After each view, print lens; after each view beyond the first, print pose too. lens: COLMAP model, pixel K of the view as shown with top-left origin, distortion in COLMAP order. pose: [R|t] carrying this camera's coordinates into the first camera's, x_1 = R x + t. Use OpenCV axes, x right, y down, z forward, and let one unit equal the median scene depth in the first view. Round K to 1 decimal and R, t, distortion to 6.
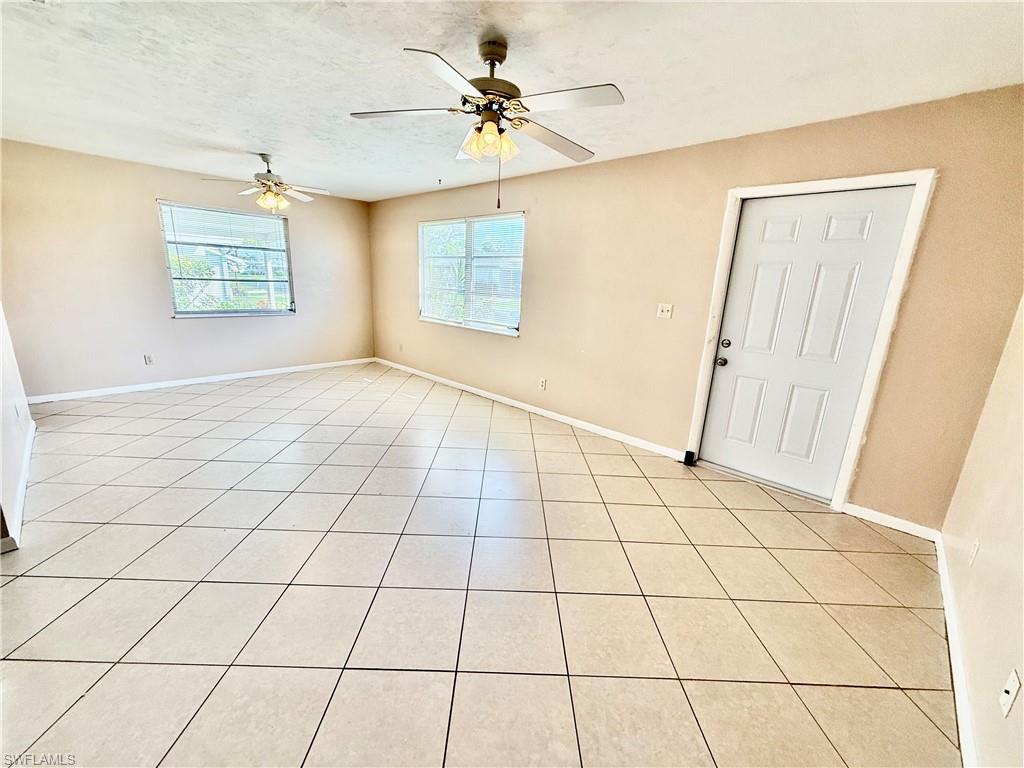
lens RADIAL K [[407.7, 0, 508.7], [0, 407.7, 384.0], [0, 0, 1]] dist [-0.001558, -0.000354]
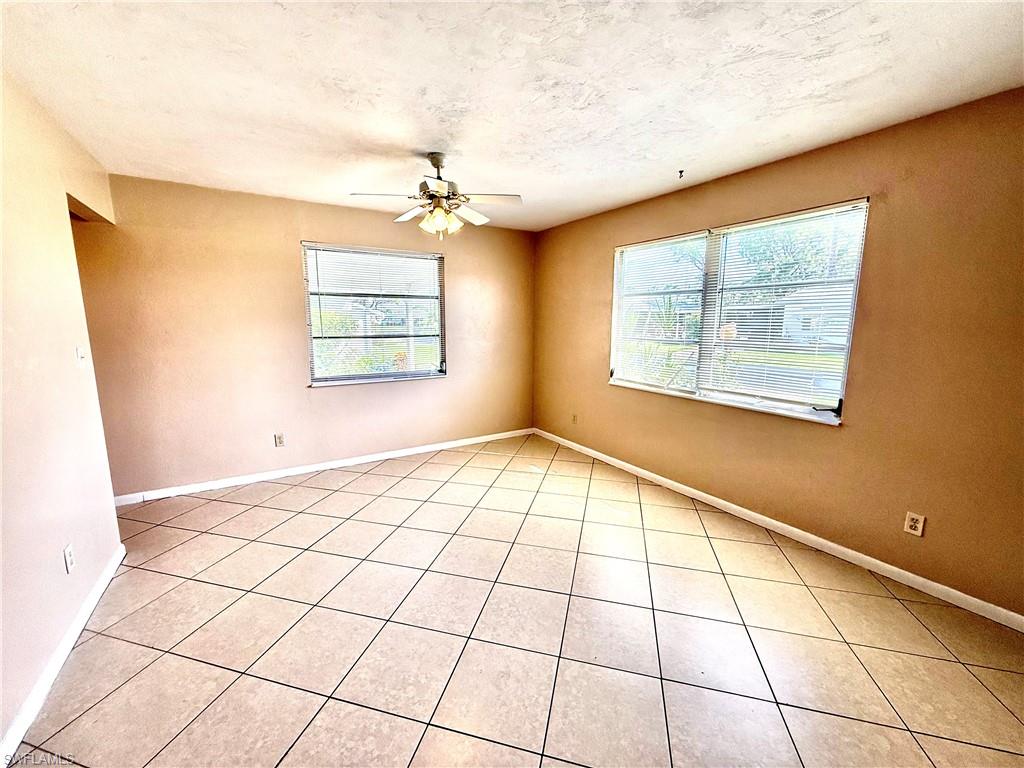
lens RADIAL K [[407.7, 0, 504.6], [0, 407.7, 382.8], [0, 0, 1]] dist [-0.001558, -0.000354]
pose [[0.964045, -0.001039, -0.265737, -0.230879], [-0.026387, 0.994676, -0.099616, -0.093889], [0.264425, 0.103047, 0.958885, 0.315899]]
